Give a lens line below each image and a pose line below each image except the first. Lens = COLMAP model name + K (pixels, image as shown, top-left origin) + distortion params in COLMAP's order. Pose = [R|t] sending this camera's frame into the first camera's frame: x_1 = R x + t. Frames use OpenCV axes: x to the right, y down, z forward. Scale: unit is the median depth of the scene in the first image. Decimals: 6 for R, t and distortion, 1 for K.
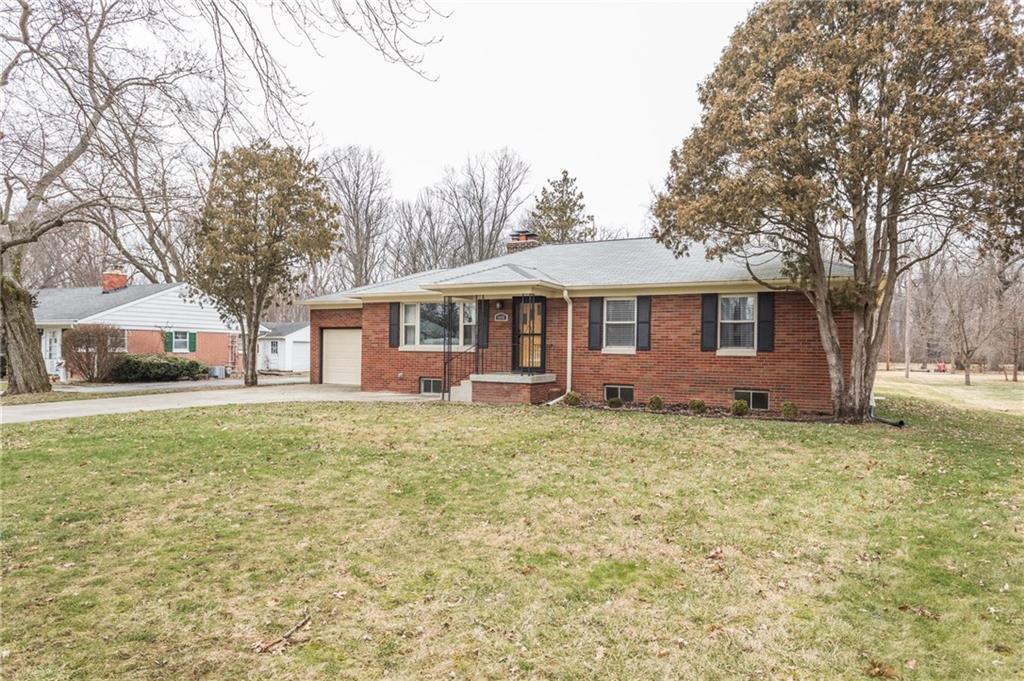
lens RADIAL K [[659.5, 0, 512.0], [0, 659.5, 340.5], [0, 0, 1]] dist [-0.002454, 0.000141]
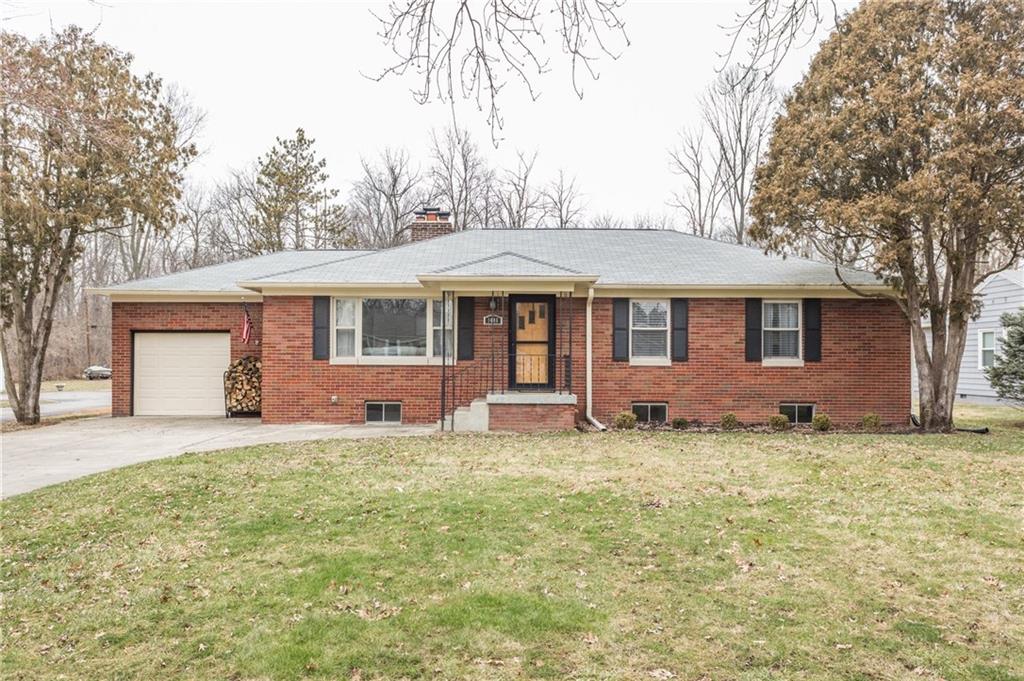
lens RADIAL K [[804.4, 0, 512.0], [0, 804.4, 340.5], [0, 0, 1]] dist [0.011752, 0.002088]
pose [[0.883304, 0.002910, 0.468791, -0.454292], [0.000729, 0.999971, -0.007580, -0.004110], [-0.468800, 0.007037, 0.883276, 0.157944]]
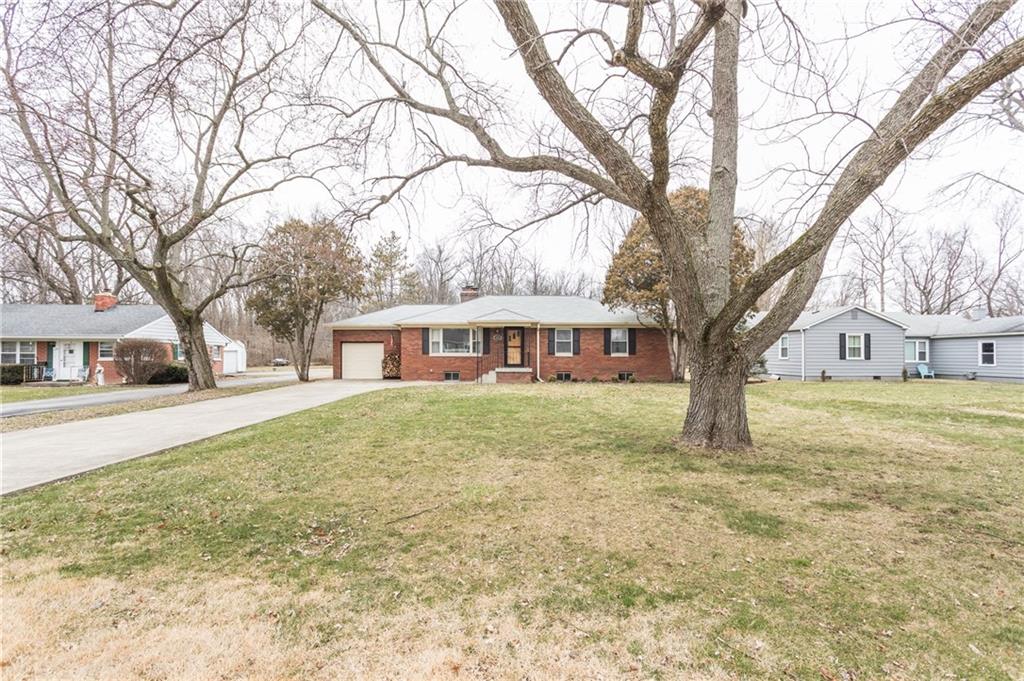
lens RADIAL K [[499.7, 0, 504.9], [0, 499.7, 345.8], [0, 0, 1]] dist [-0.001259, -0.000005]
pose [[0.886172, -0.001924, 0.463352, -0.667374], [0.003460, 0.999991, -0.002466, -0.008647], [-0.463343, 0.003789, 0.886171, -0.256986]]
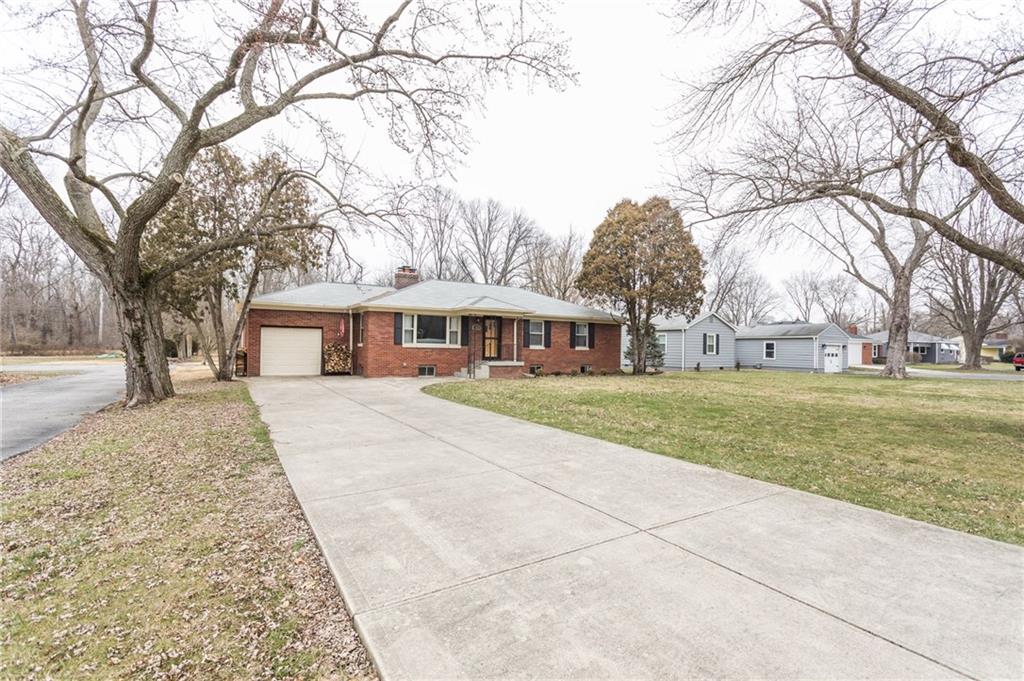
lens RADIAL K [[482.4, 0, 512.0], [0, 482.4, 340.5], [0, 0, 1]] dist [-0.003278, -0.000188]
pose [[0.523379, 0.010462, 0.852036, -1.037298], [-0.021047, 0.999778, 0.000652, -0.005062], [-0.851840, -0.018274, 0.523483, 0.295807]]
